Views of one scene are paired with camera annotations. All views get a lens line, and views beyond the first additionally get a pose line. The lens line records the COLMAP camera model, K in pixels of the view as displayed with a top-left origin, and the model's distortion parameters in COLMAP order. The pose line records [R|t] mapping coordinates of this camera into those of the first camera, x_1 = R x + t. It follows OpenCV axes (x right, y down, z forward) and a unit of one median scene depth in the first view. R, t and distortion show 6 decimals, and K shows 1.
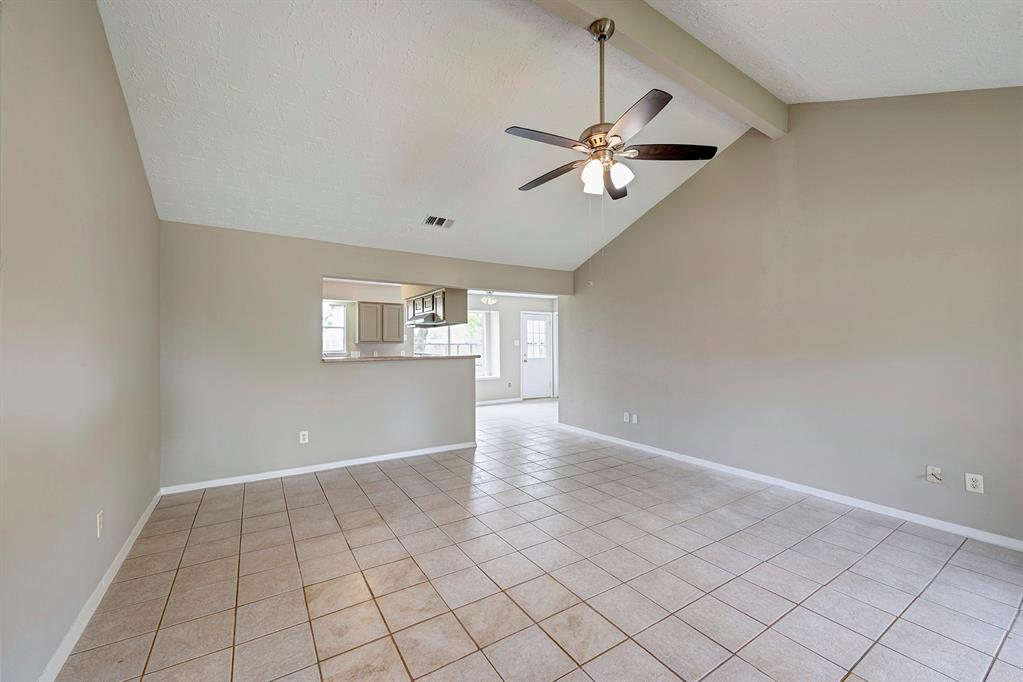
lens RADIAL K [[401.3, 0, 512.3], [0, 401.3, 341.6], [0, 0, 1]] dist [-0.003554, 0.000553]
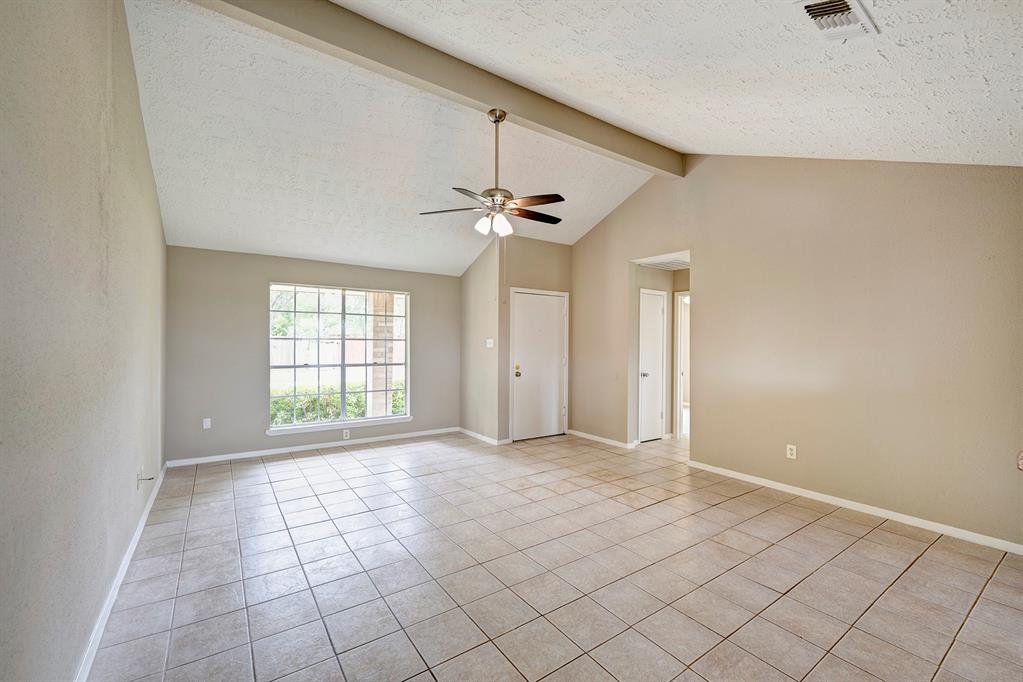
lens RADIAL K [[432.1, 0, 515.4], [0, 432.1, 344.3], [0, 0, 1]] dist [-0.001013, -0.000630]
pose [[-0.998642, -0.010517, -0.051030, 0.154034], [-0.010817, 0.999926, 0.005616, -0.005889], [0.050968, 0.006161, -0.998681, 1.608035]]
